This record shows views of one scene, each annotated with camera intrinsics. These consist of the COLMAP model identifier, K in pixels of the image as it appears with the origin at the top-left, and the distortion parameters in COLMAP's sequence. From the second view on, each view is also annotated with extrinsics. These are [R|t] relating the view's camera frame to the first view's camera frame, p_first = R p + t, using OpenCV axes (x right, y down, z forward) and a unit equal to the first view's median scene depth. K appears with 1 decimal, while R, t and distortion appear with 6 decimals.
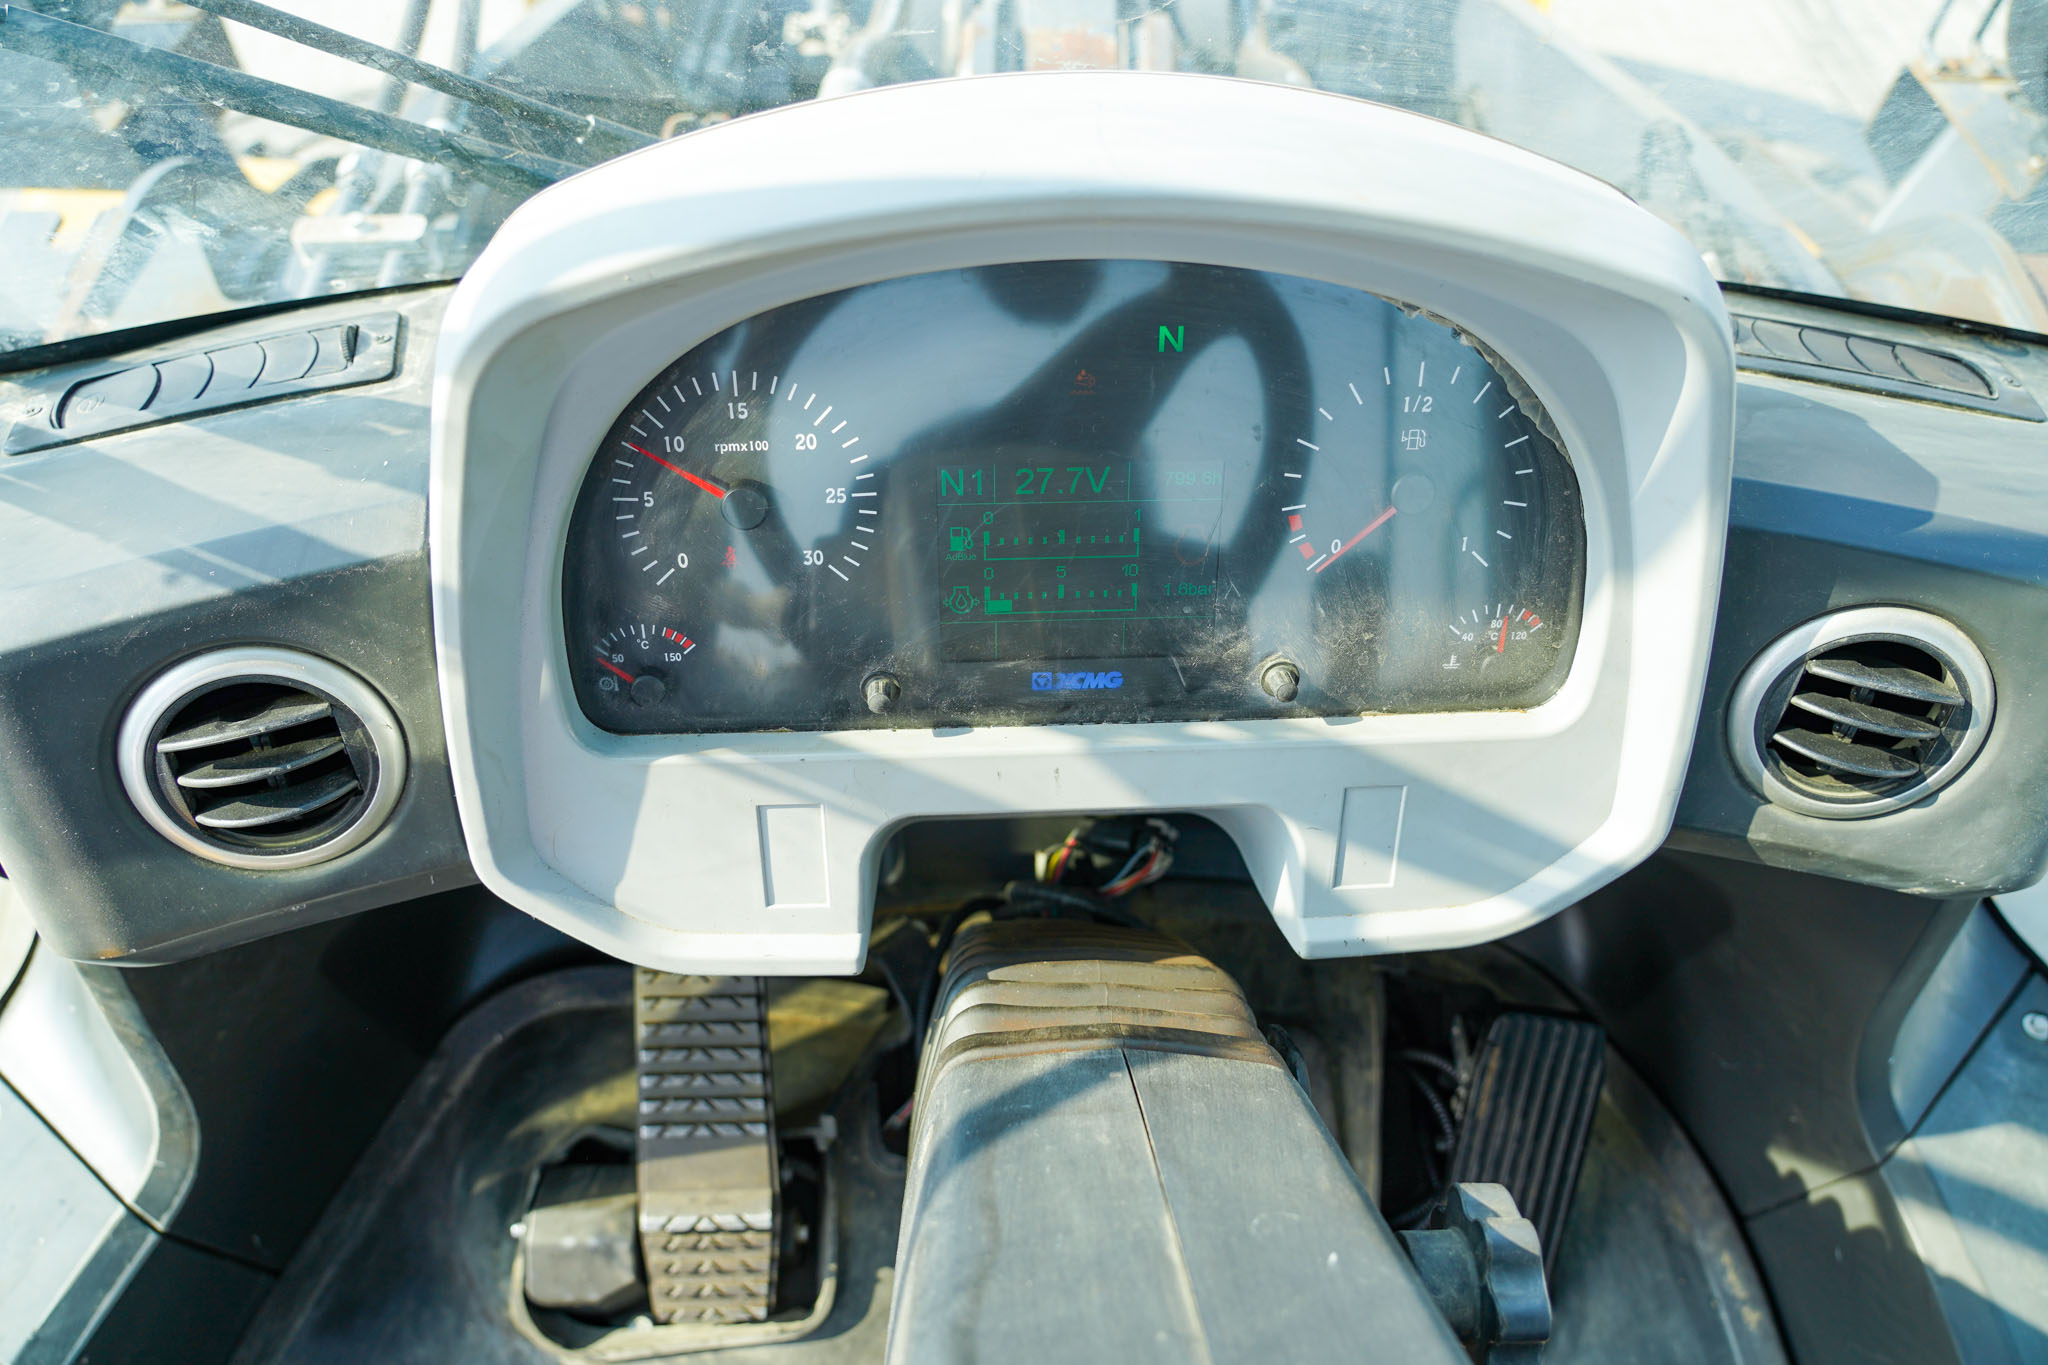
lens RADIAL K [[1387.9, 0, 1027.8], [0, 1387.9, 666.4], [0, 0, 1]] dist [-0.034887, 0.017509]
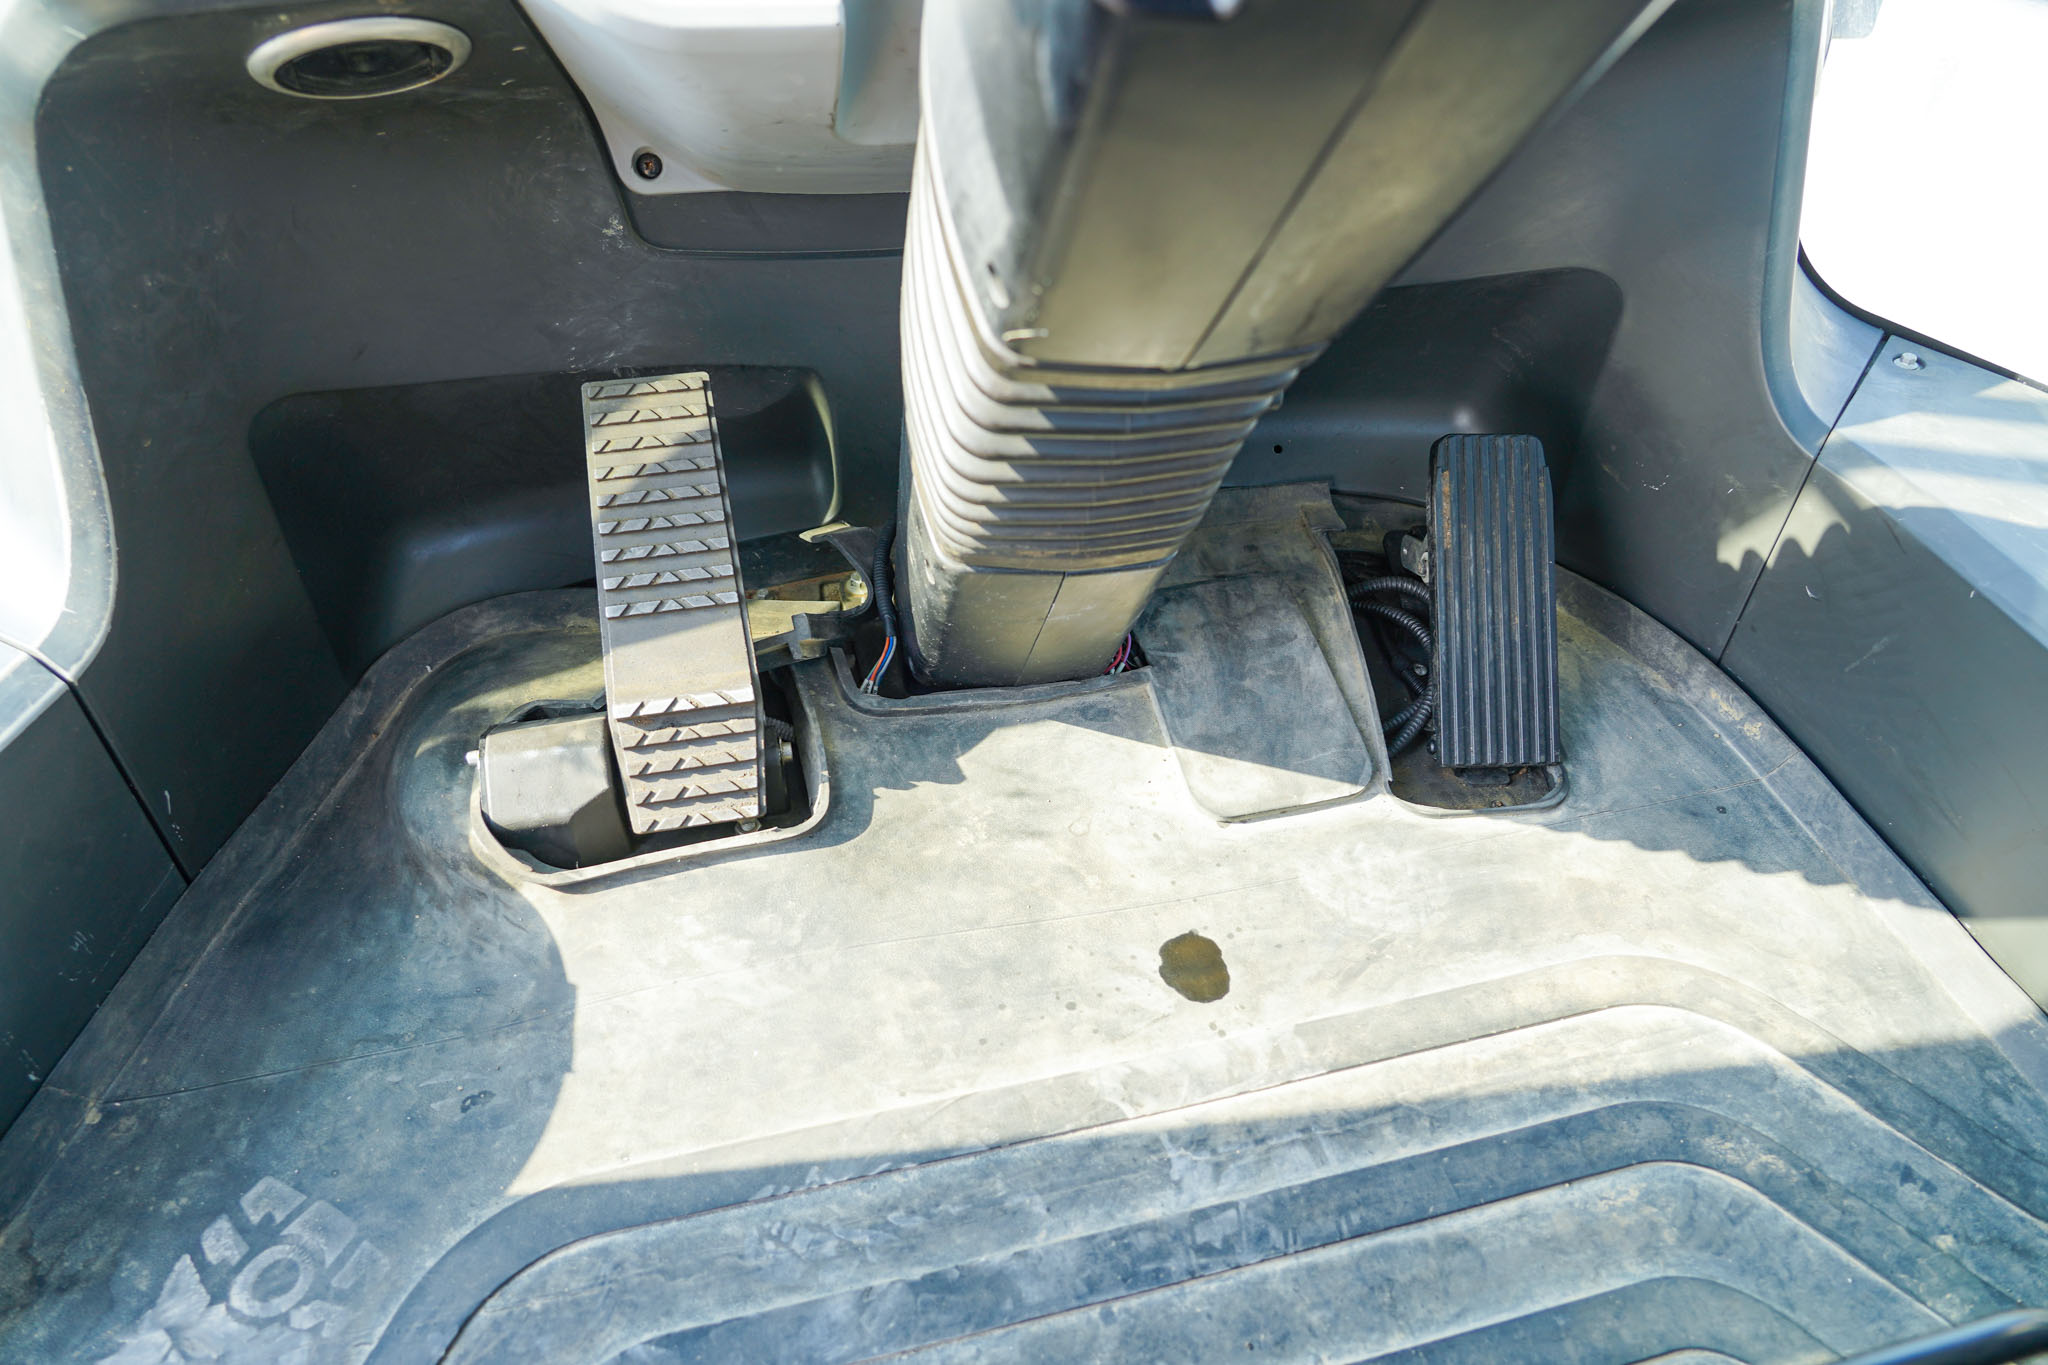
lens RADIAL K [[1387.9, 0, 1028.2], [0, 1387.9, 667.6], [0, 0, 1]] dist [-0.034887, 0.017509]
pose [[0.982777, -0.131499, 0.129836, -0.117337], [0.160832, 0.954662, -0.250508, 0.614949], [-0.091008, 0.267075, 0.959369, 0.078910]]
